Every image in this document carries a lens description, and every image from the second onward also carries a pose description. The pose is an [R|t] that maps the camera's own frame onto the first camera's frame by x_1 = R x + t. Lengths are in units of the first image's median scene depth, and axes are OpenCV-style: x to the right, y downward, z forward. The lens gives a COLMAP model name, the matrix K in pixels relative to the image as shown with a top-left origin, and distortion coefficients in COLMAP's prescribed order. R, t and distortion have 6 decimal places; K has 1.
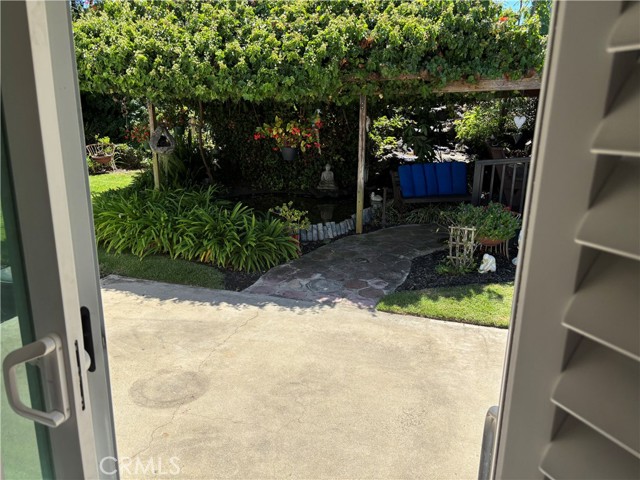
lens RADIAL K [[494.5, 0, 319.6], [0, 494.5, 241.2], [0, 0, 1]] dist [0.039862, -0.000550]
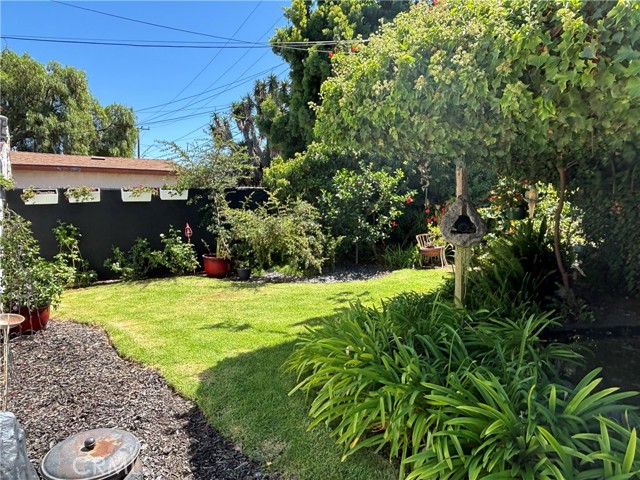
lens RADIAL K [[472.1, 0, 320.7], [0, 472.1, 246.4], [0, 0, 1]] dist [-0.000802, -0.001646]
pose [[0.731090, 0.046200, -0.680715, -0.076238], [-0.167695, 0.979267, -0.113642, -0.103753], [0.661352, 0.197235, 0.723680, 0.601726]]
